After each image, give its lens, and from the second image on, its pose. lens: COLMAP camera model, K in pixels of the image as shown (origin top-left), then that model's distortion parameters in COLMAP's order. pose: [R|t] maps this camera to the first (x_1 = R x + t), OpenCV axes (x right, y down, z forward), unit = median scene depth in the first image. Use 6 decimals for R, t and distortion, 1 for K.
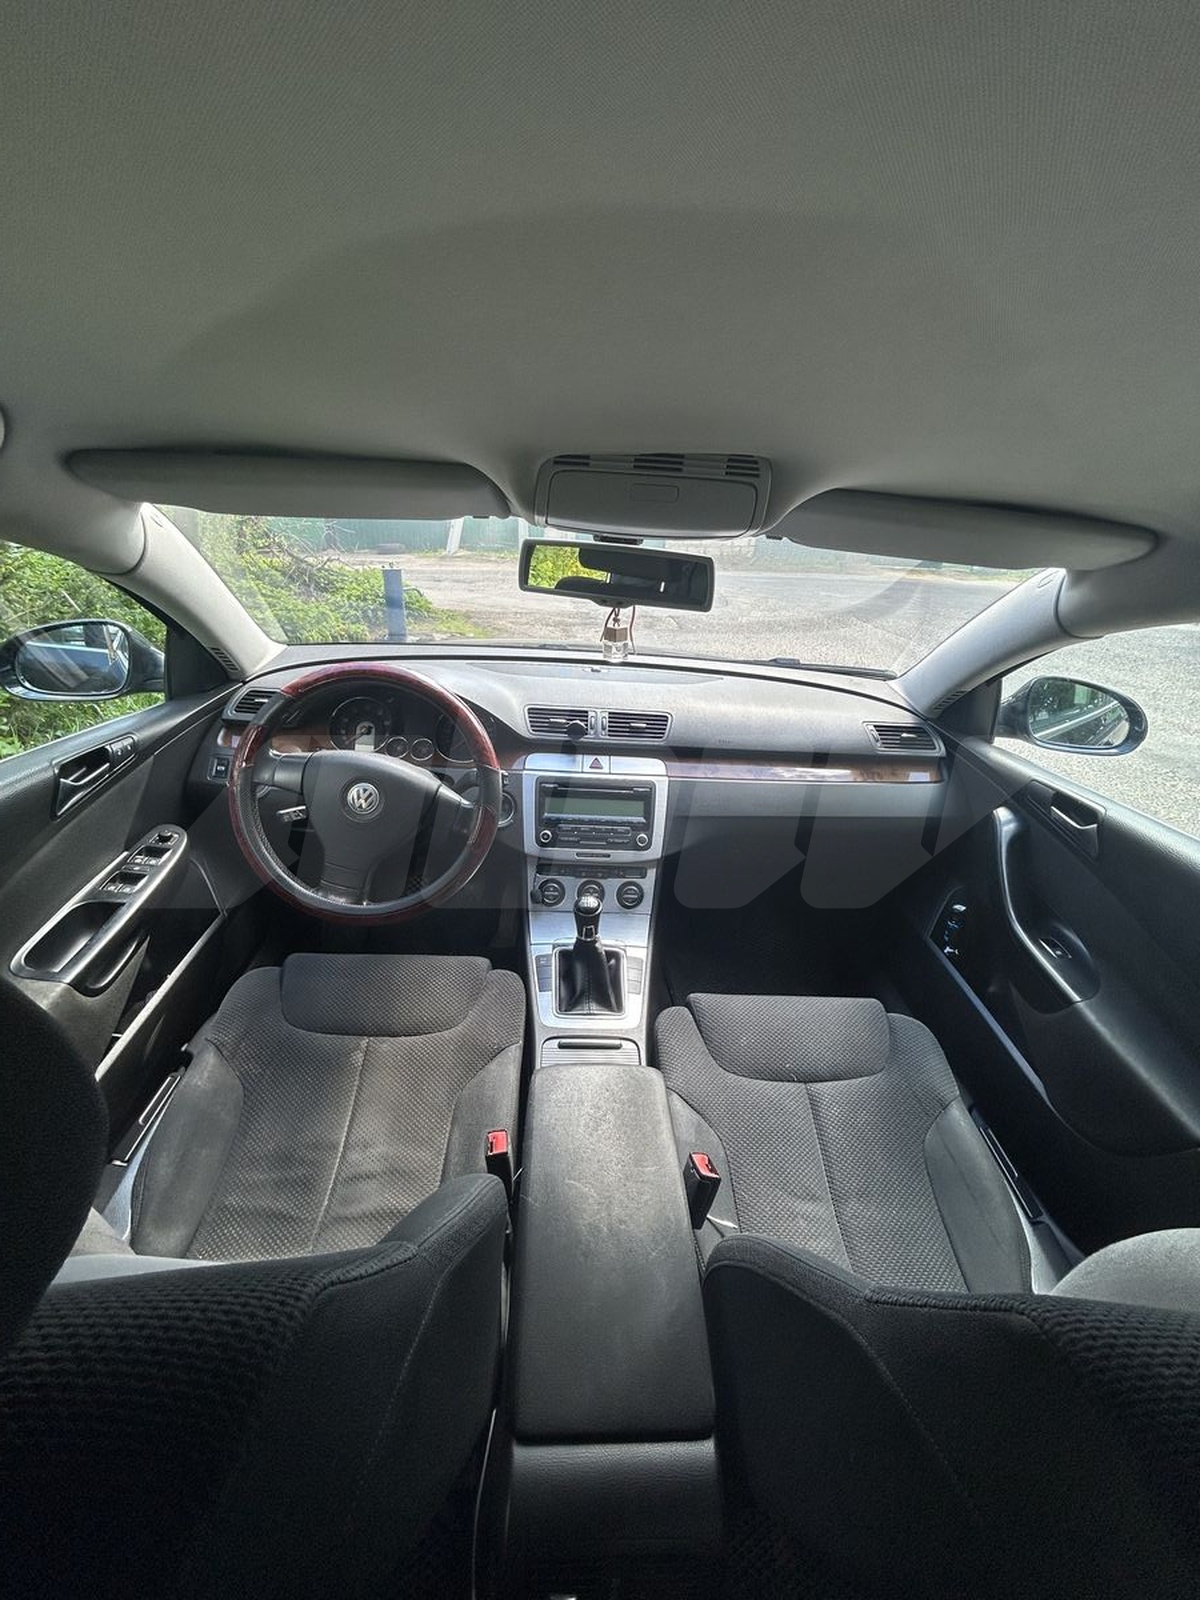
lens RADIAL K [[637.3, 0, 608.0], [0, 637.3, 804.2], [0, 0, 1]] dist [-0.000126, -0.000002]
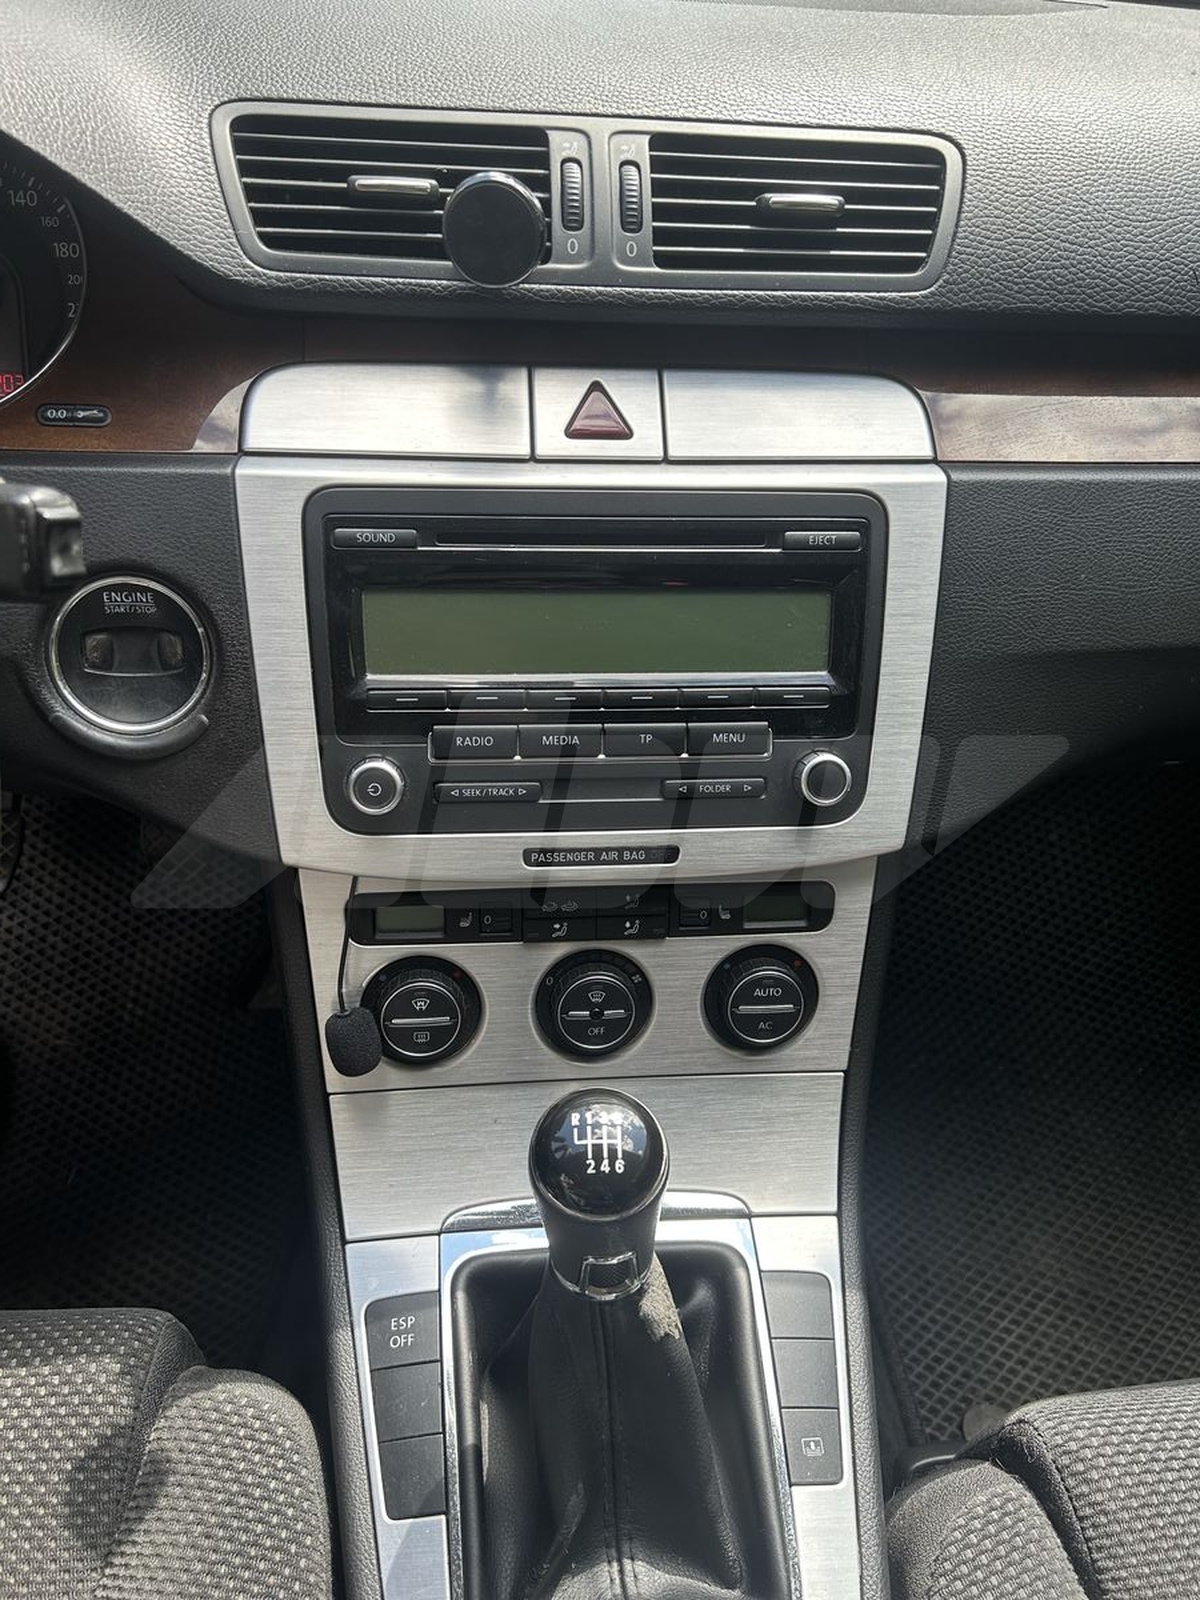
lens RADIAL K [[1221.5, 0, 594.5], [0, 1221.5, 803.7], [0, 0, 1]] dist [0.004639, -0.012759]
pose [[0.999002, -0.039452, 0.020964, -0.033151], [0.032384, 0.962718, 0.268563, -0.048764], [-0.030778, -0.267616, 0.963034, 0.596621]]
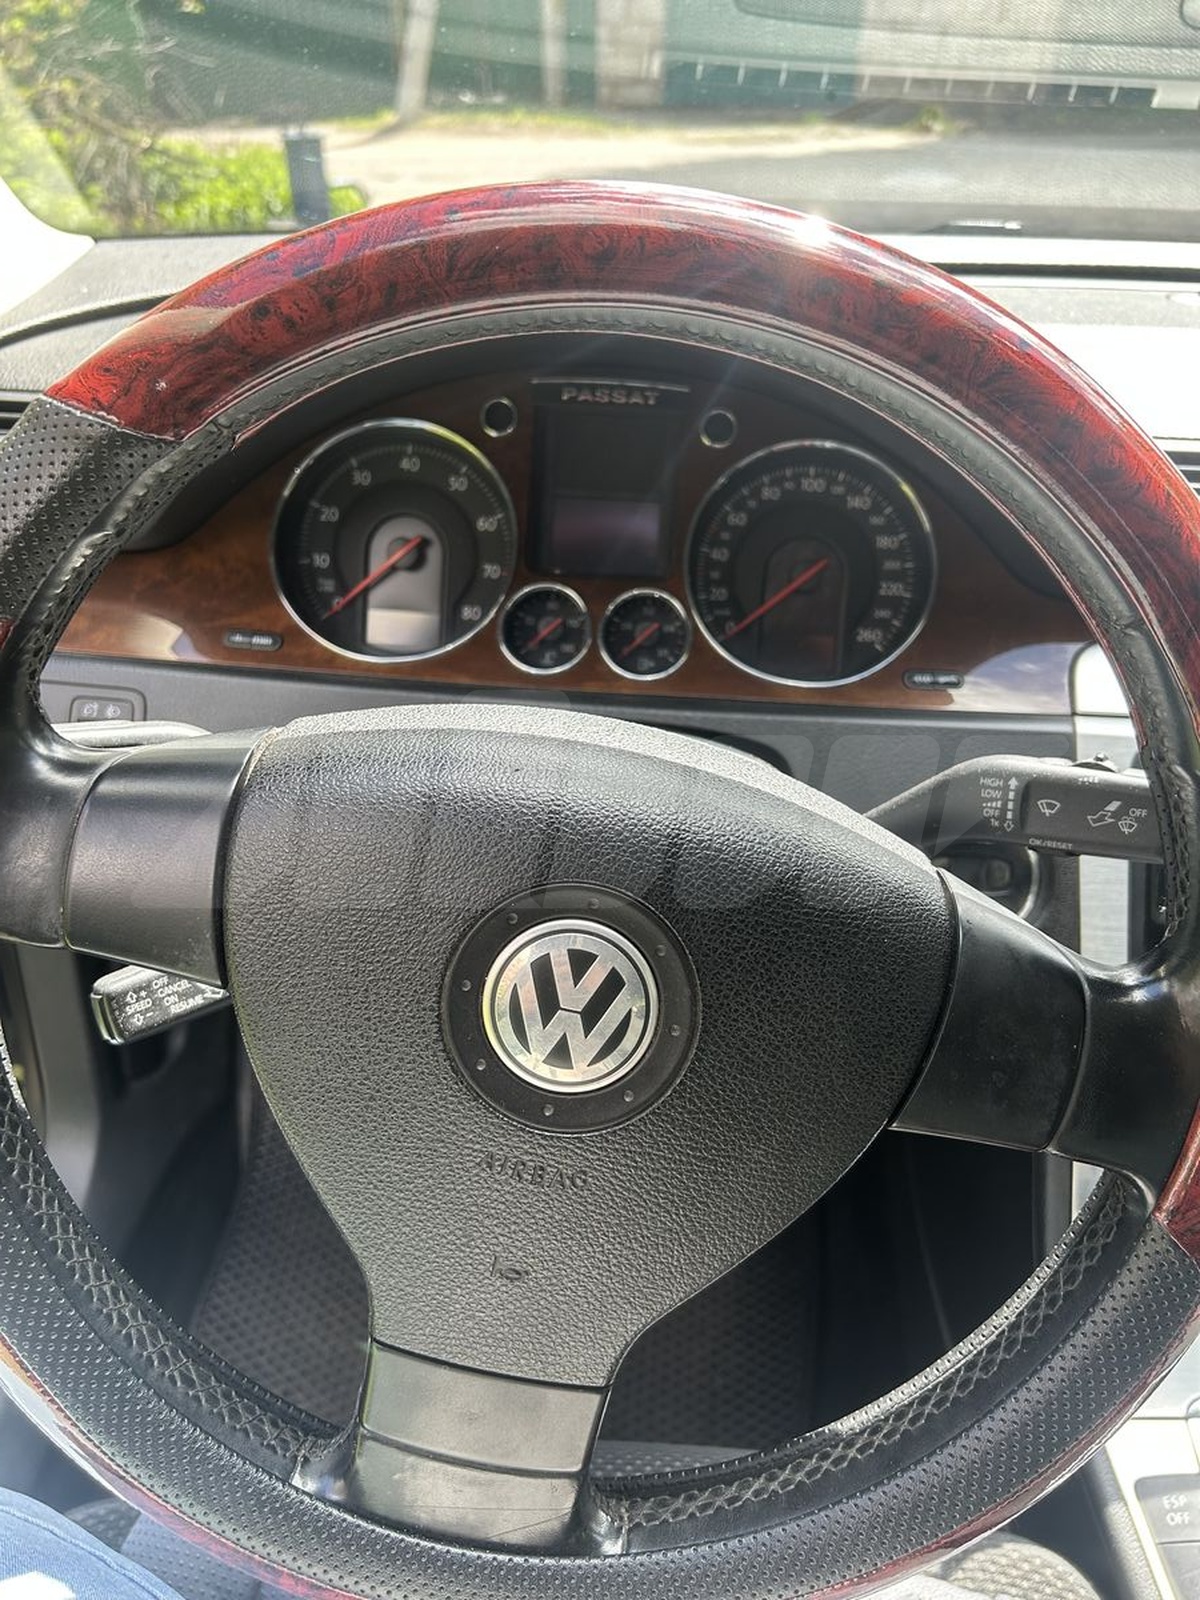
lens RADIAL K [[1221.5, 0, 592.6], [0, 1221.5, 811.2], [0, 0, 1]] dist [0.004639, -0.012759]
pose [[0.995970, 0.008474, -0.089288, -0.268619], [0.003591, 0.990960, 0.134109, -0.081408], [0.089617, -0.133890, 0.986936, 0.524453]]
